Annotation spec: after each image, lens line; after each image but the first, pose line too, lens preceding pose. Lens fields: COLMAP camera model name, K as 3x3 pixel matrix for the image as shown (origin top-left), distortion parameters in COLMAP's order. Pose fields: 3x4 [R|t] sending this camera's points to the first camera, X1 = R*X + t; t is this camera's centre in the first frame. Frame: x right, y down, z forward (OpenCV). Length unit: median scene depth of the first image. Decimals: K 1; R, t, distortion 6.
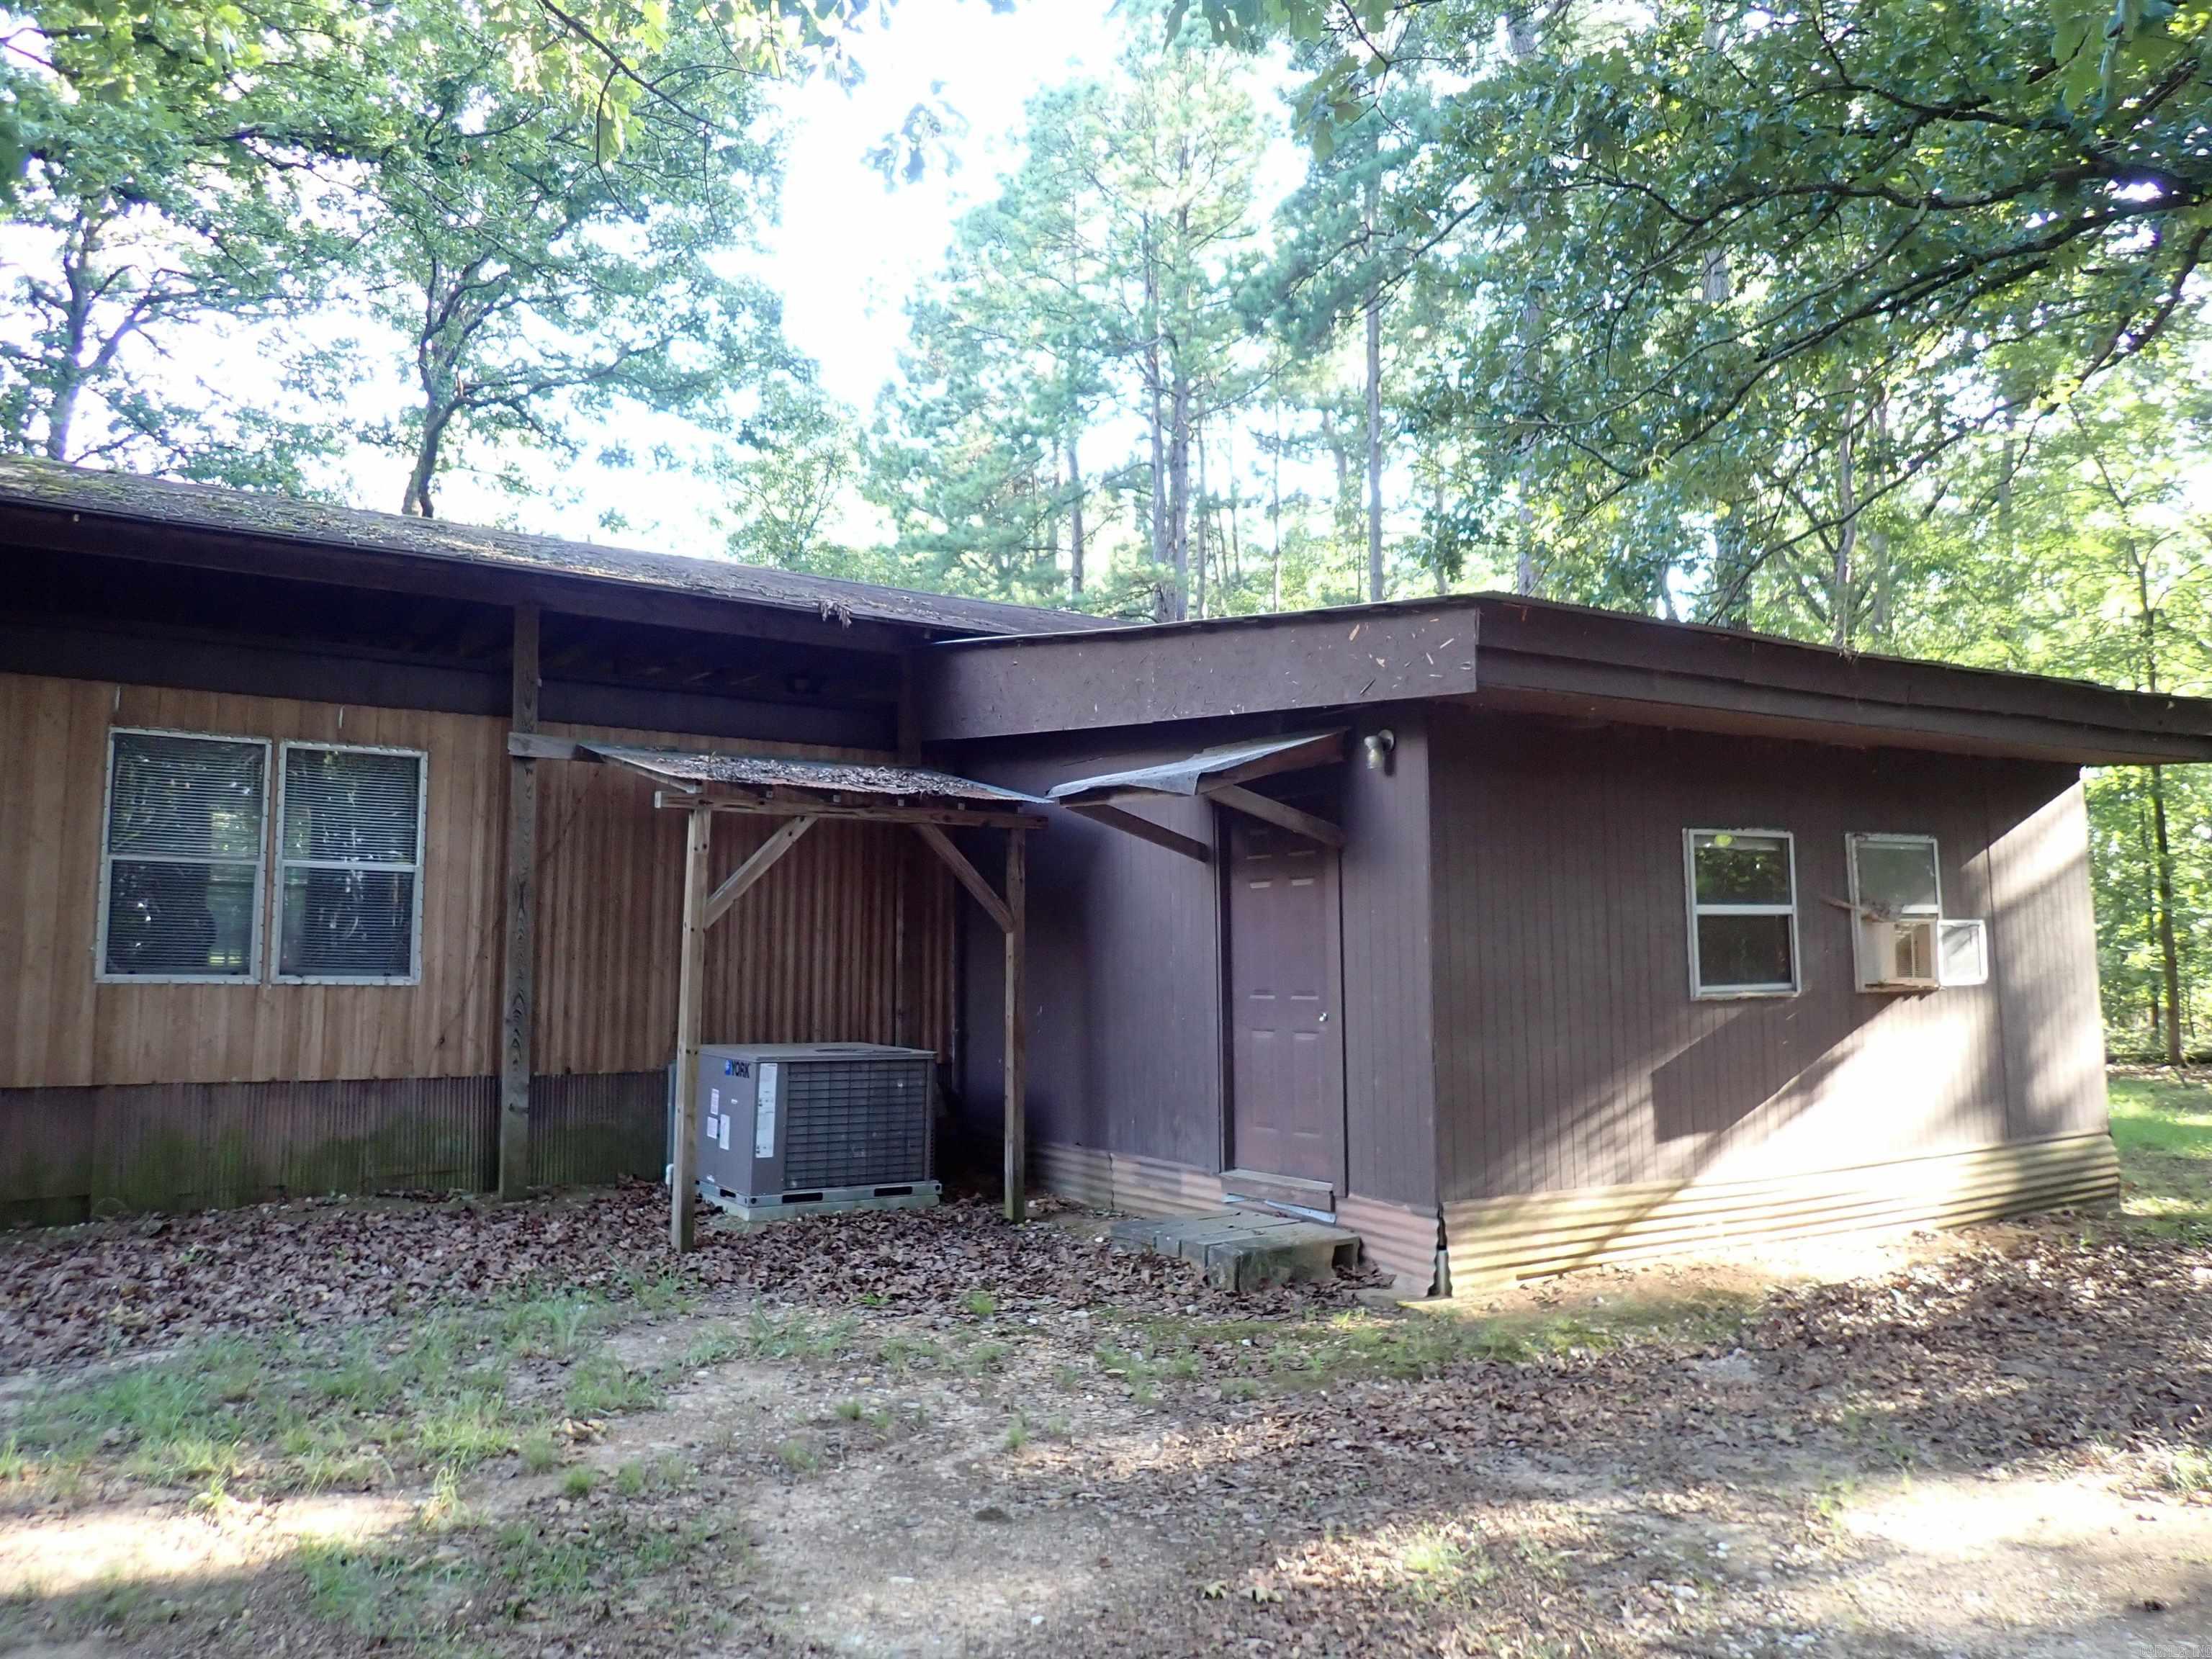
lens RADIAL K [[1630.8, 0, 1102.1], [0, 1630.8, 825.5], [0, 0, 1]] dist [0.000015, -0.008720]
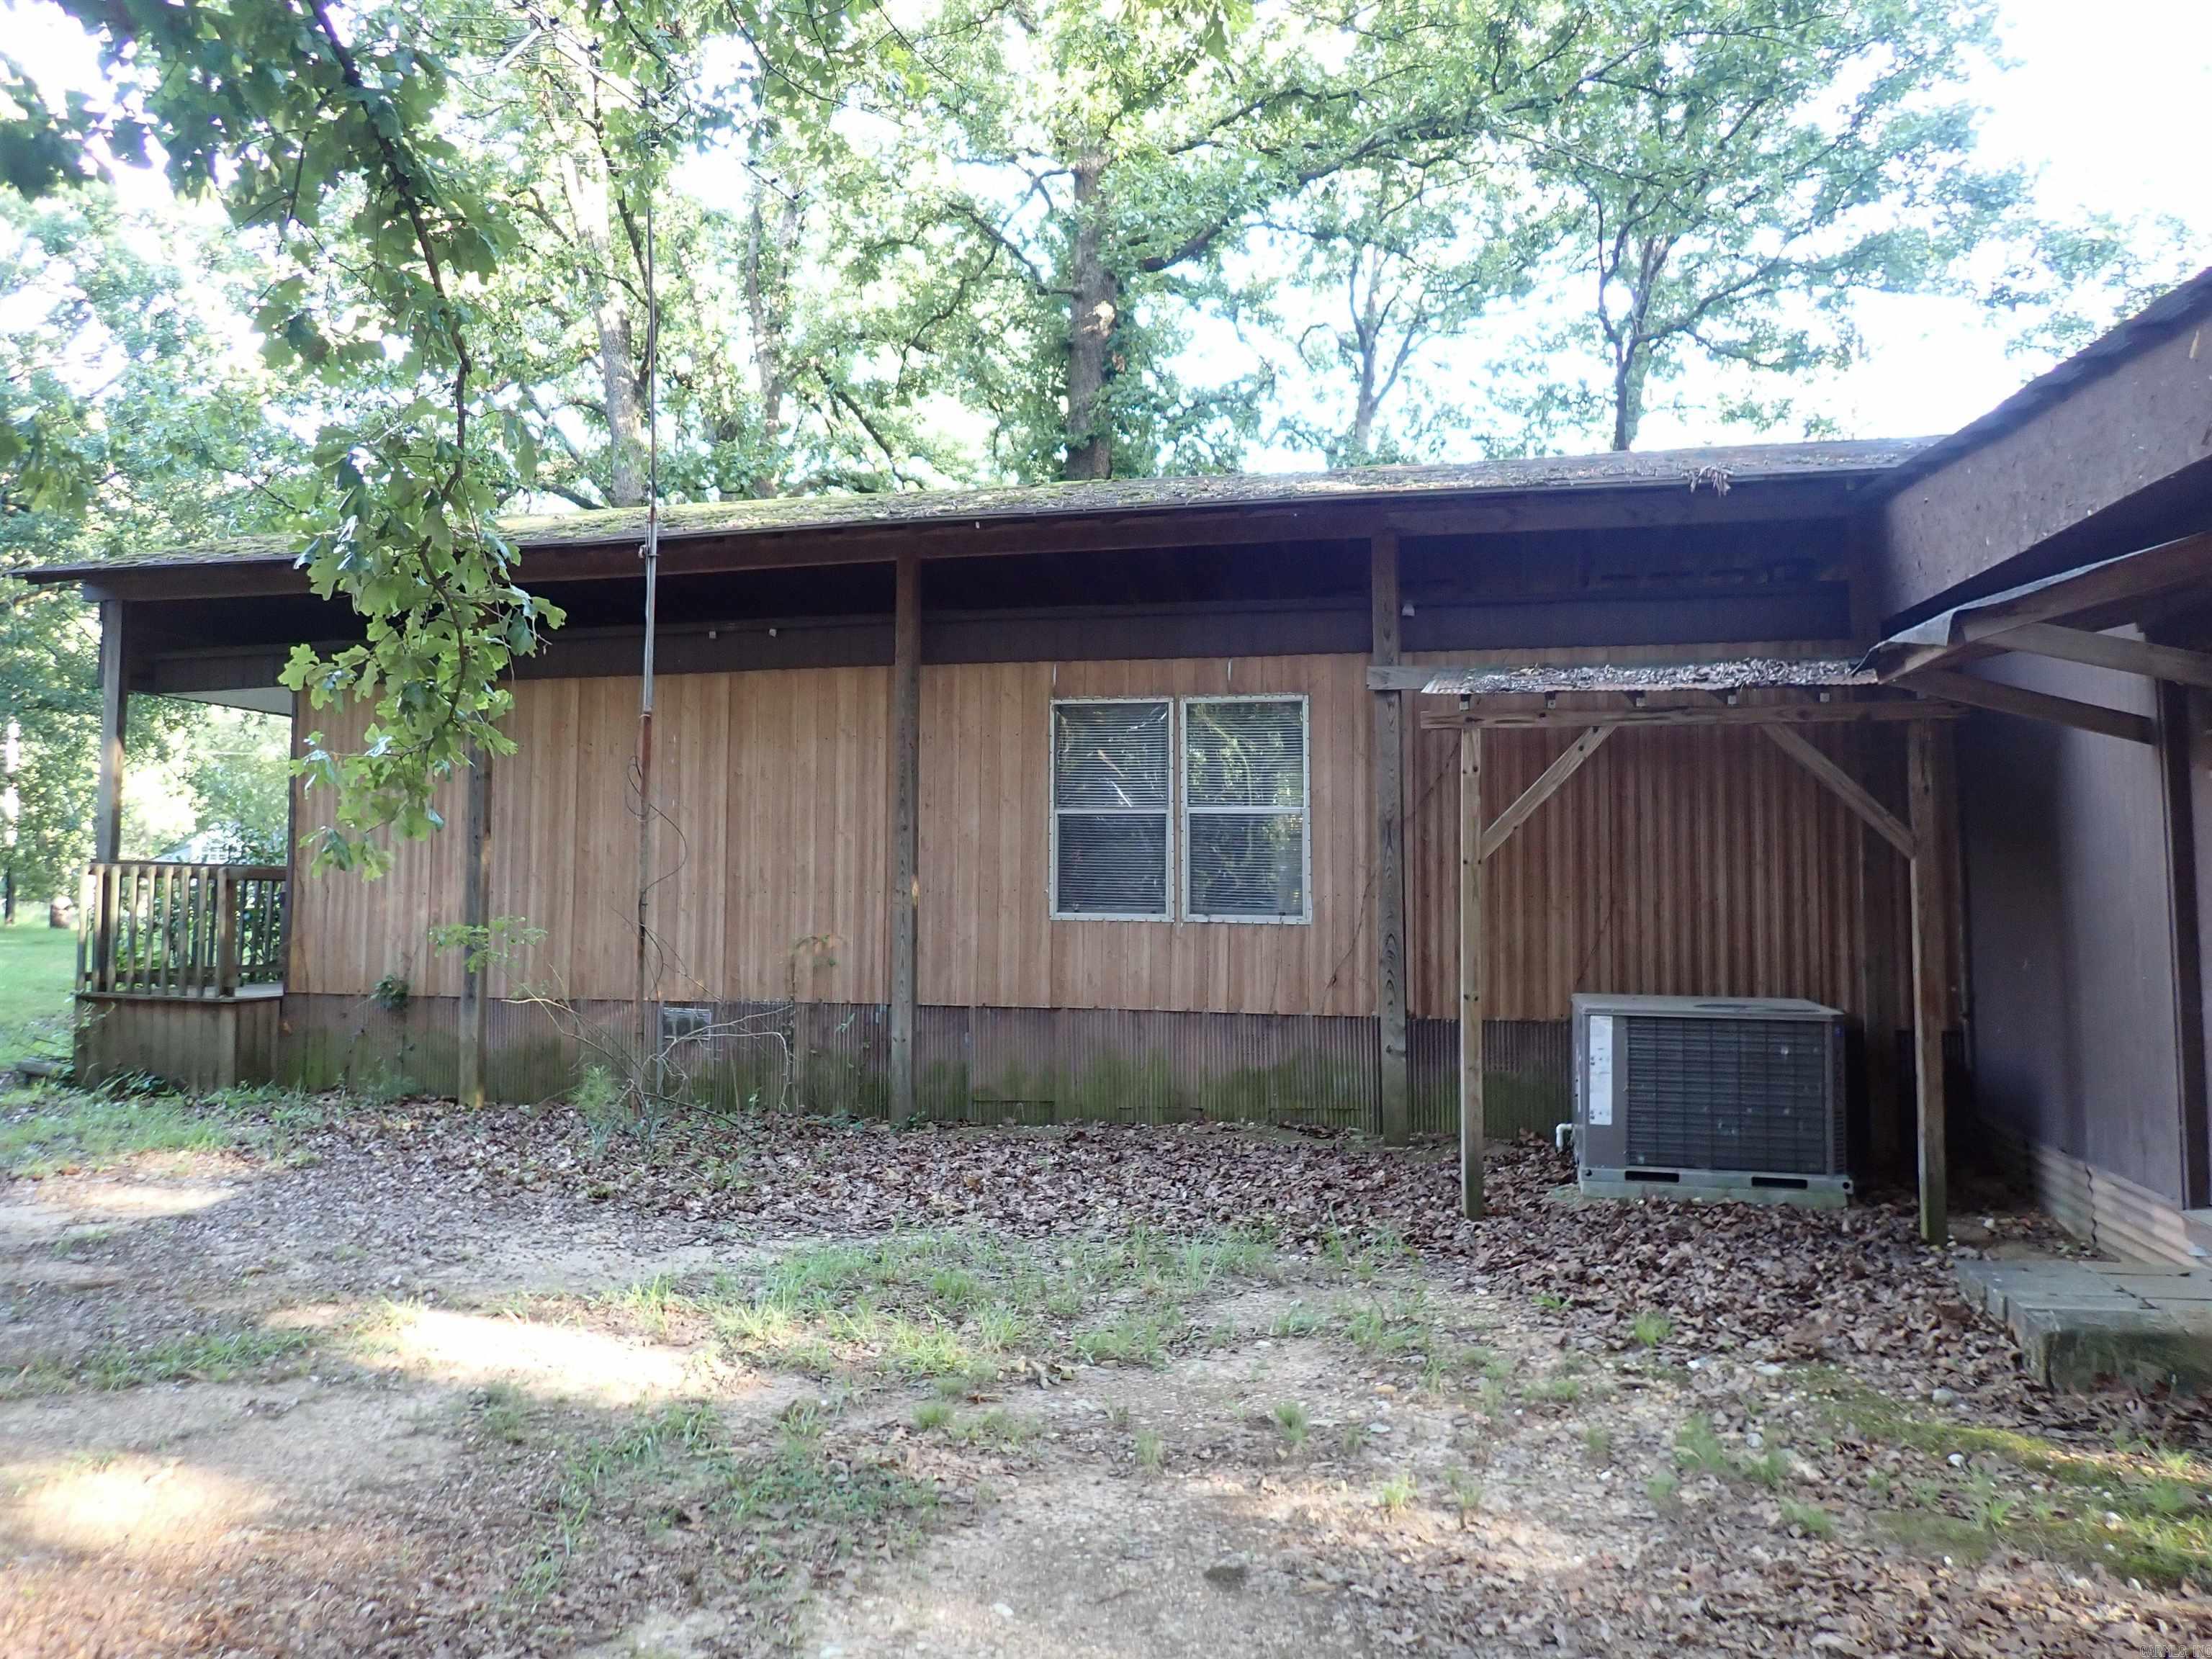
lens RADIAL K [[1630.8, 0, 1104.9], [0, 1630.8, 825.2], [0, 0, 1]] dist [0.000015, -0.008720]
pose [[0.676892, -0.039213, -0.735037, 0.257588], [0.059738, 0.998213, 0.001760, 0.027987], [0.733654, -0.045101, 0.678025, 0.228193]]
